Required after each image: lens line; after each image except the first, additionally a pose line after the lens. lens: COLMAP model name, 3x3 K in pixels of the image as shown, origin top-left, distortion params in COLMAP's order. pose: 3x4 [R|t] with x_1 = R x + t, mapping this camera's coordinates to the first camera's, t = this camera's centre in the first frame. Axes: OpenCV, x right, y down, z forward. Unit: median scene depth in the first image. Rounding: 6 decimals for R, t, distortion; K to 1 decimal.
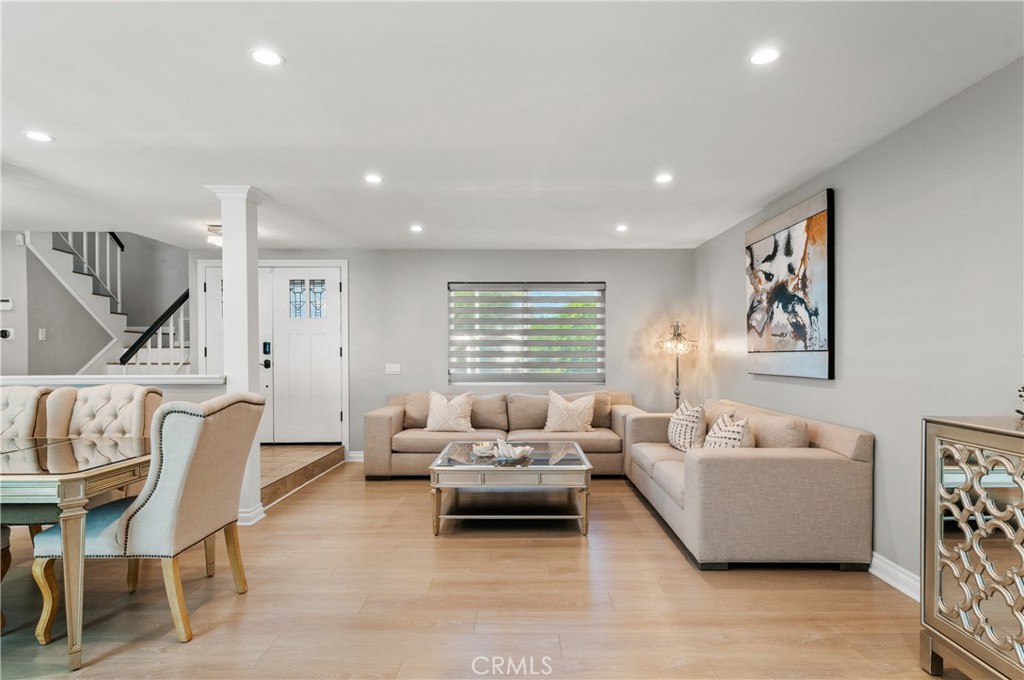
lens RADIAL K [[538.6, 0, 519.1], [0, 538.6, 354.3], [0, 0, 1]] dist [0.017330, -0.009251]
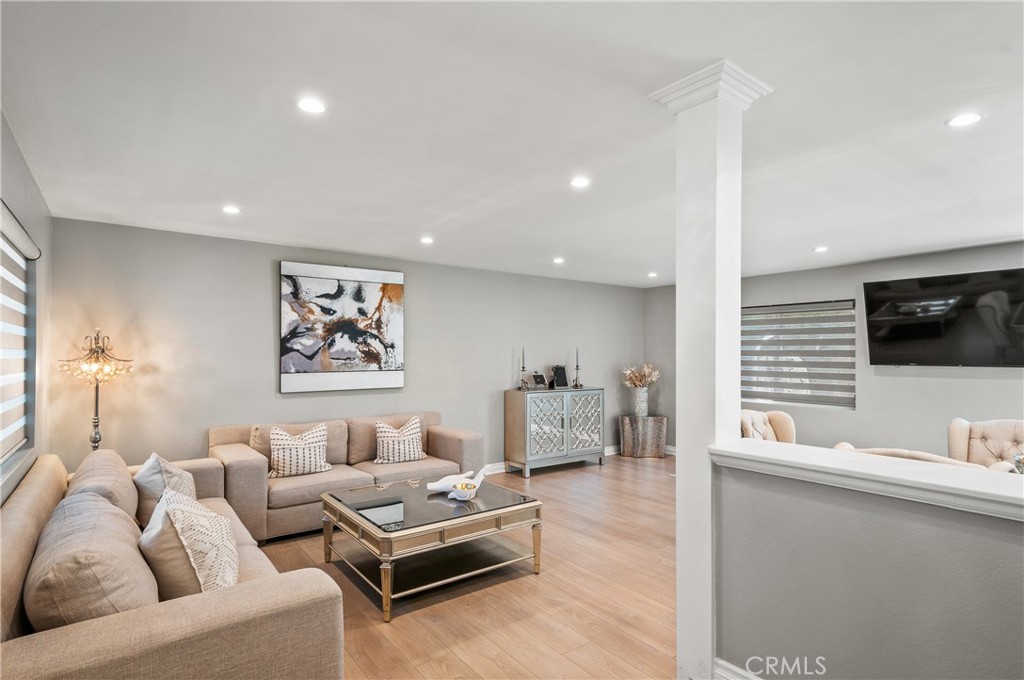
lens RADIAL K [[530.1, 0, 522.5], [0, 530.1, 349.7], [0, 0, 1]] dist [0.002403, -0.000284]
pose [[-0.606846, 0.010411, 0.794751, -0.745181], [0.003443, 0.999939, -0.010469, -0.040023], [-0.794812, -0.003617, -0.606845, 1.342339]]
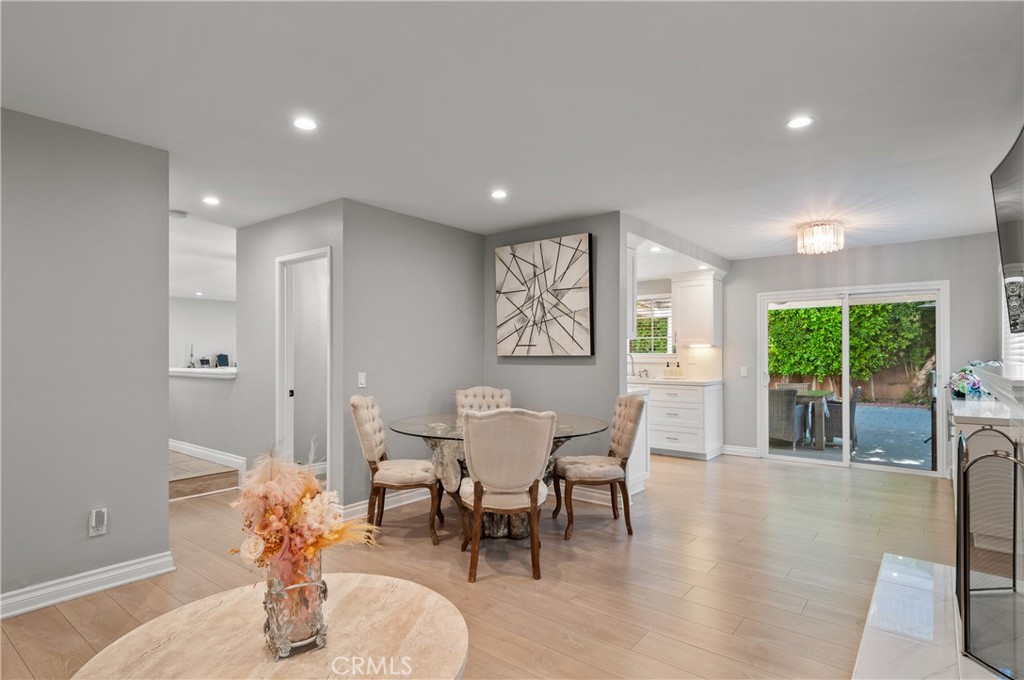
lens RADIAL K [[530.1, 0, 522.5], [0, 530.1, 349.7], [0, 0, 1]] dist [0.002403, -0.000284]
pose [[-0.794621, 0.010962, 0.607007, -2.296685], [0.008549, 0.999940, -0.006867, 0.001486], [-0.607045, -0.000267, -0.794667, 1.475265]]
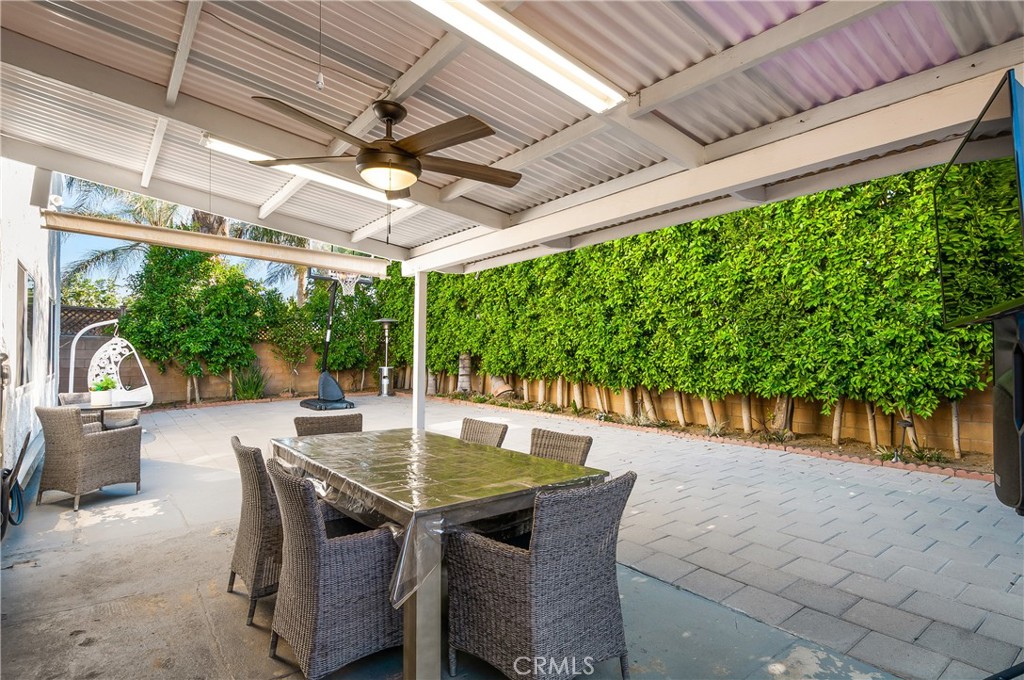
lens RADIAL K [[529.3, 0, 520.6], [0, 529.3, 356.5], [0, 0, 1]] dist [0.016552, -0.008778]
pose [[-0.622606, -0.000745, 0.782535, -2.436647], [-0.001677, 0.999999, -0.000382, 0.017327], [-0.782533, -0.001550, -0.622607, -0.247086]]
